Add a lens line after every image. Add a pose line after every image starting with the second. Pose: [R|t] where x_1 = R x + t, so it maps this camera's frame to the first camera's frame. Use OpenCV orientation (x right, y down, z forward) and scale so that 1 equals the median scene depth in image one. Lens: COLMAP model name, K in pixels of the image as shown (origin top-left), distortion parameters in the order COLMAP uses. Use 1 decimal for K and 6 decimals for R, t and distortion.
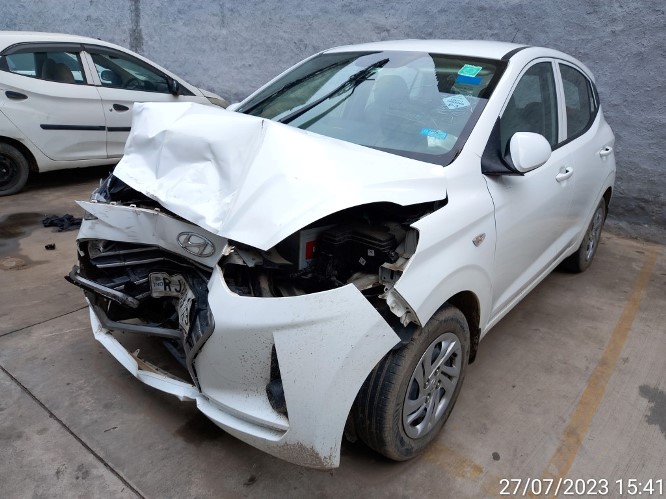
lens RADIAL K [[495.8, 0, 331.4], [0, 495.8, 251.1], [0, 0, 1]] dist [0.020063, -0.008873]
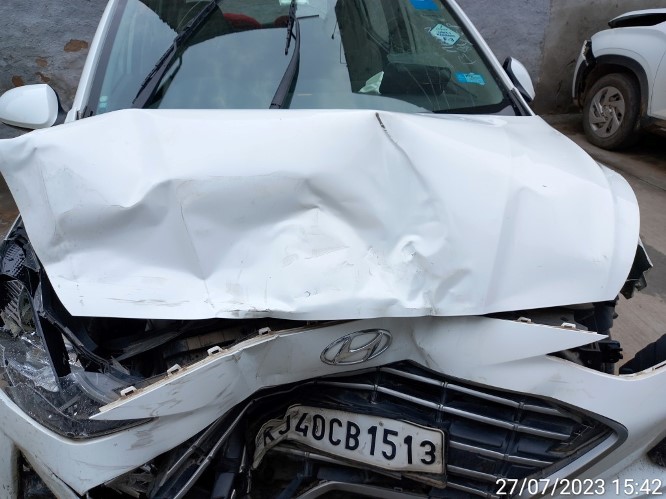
lens RADIAL K [[495.8, 0, 334.1], [0, 495.8, 249.9], [0, 0, 1]] dist [0.020063, -0.008873]
pose [[0.642957, -0.422533, 0.638805, -0.603892], [0.306938, 0.906300, 0.290533, -0.291809], [-0.701709, 0.009273, 0.712403, 0.579768]]
